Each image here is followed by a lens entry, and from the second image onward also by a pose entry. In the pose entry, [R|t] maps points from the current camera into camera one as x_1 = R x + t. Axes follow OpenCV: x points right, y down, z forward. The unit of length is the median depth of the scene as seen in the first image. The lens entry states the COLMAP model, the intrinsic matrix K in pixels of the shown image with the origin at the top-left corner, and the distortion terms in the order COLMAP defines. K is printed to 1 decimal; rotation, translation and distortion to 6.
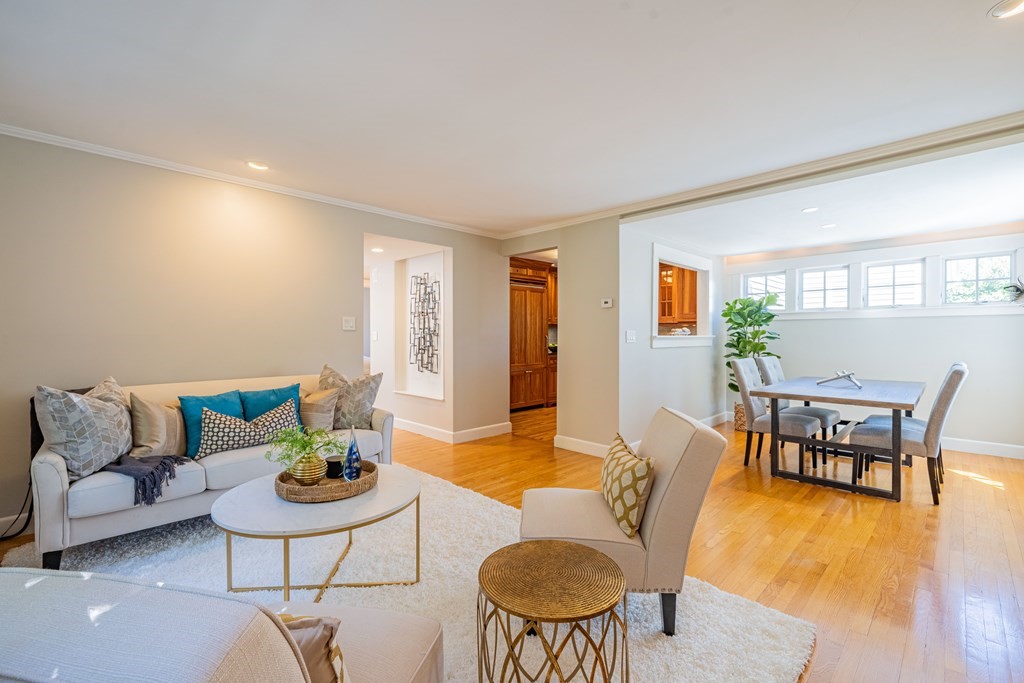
lens RADIAL K [[433.8, 0, 523.0], [0, 433.8, 339.1], [0, 0, 1]] dist [-0.000028, -0.000018]
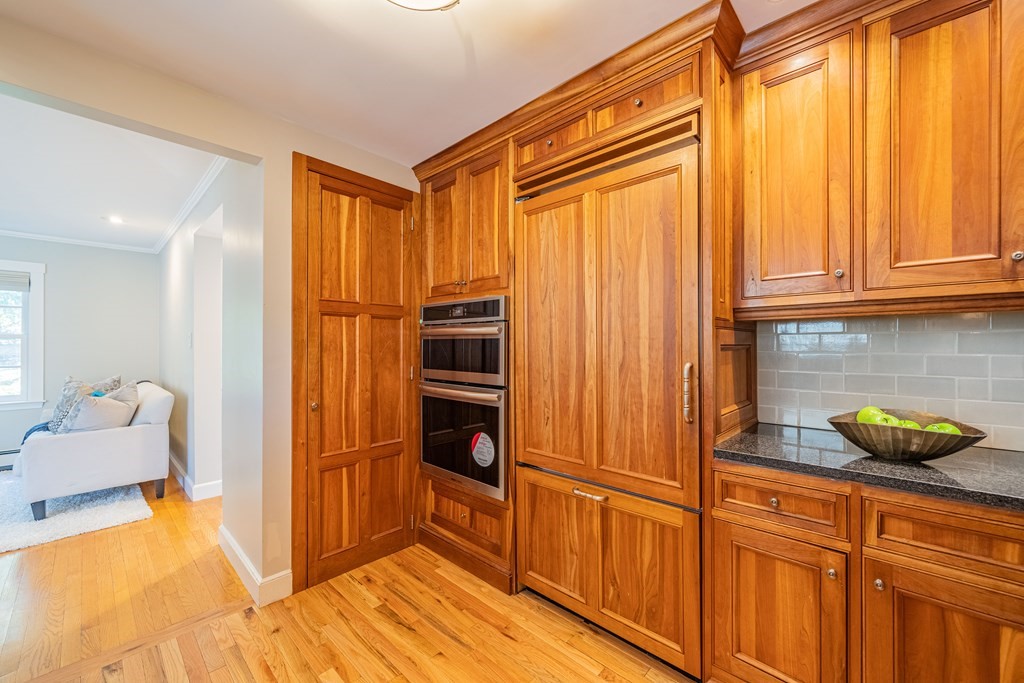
lens RADIAL K [[408.8, 0, 523.4], [0, 408.8, 344.1], [0, 0, 1]] dist [-0.000491, -0.000097]
pose [[0.030406, -0.002611, -0.999534, 0.346264], [-0.005573, 0.999981, -0.002781, -0.022472], [0.999522, 0.005655, 0.030391, 1.237990]]
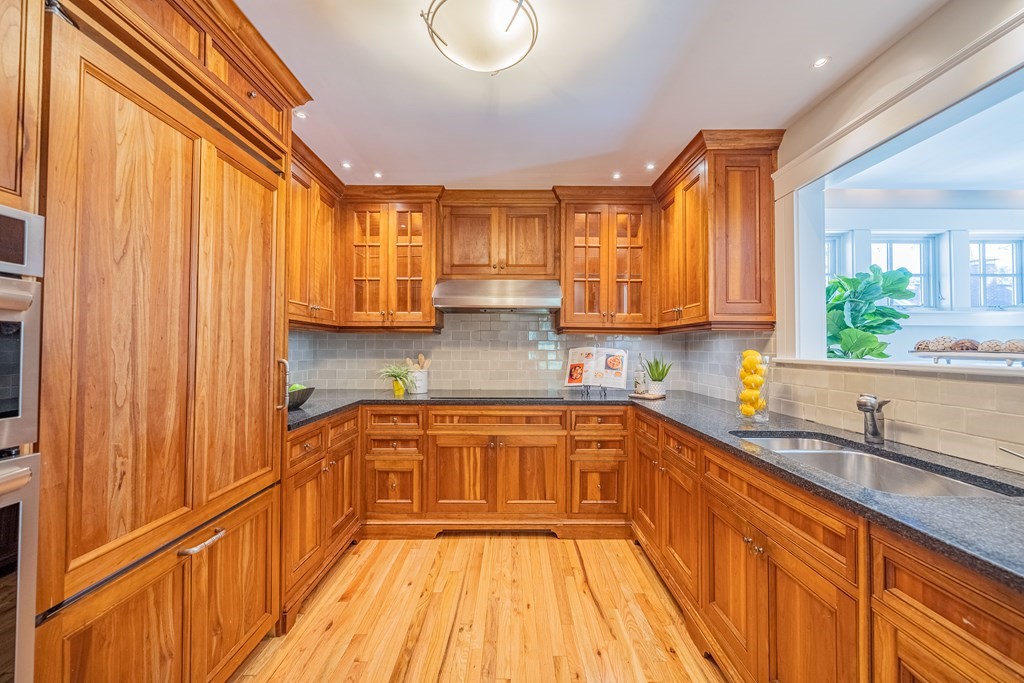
lens RADIAL K [[397.6, 0, 512.0], [0, 397.6, 341.5], [0, 0, 1]] dist [-0.001651, -0.000188]
pose [[0.716040, 0.012927, 0.697939, -0.019069], [0.002220, 0.999781, -0.020795, -0.018444], [-0.698056, 0.016439, 0.715855, 0.996463]]
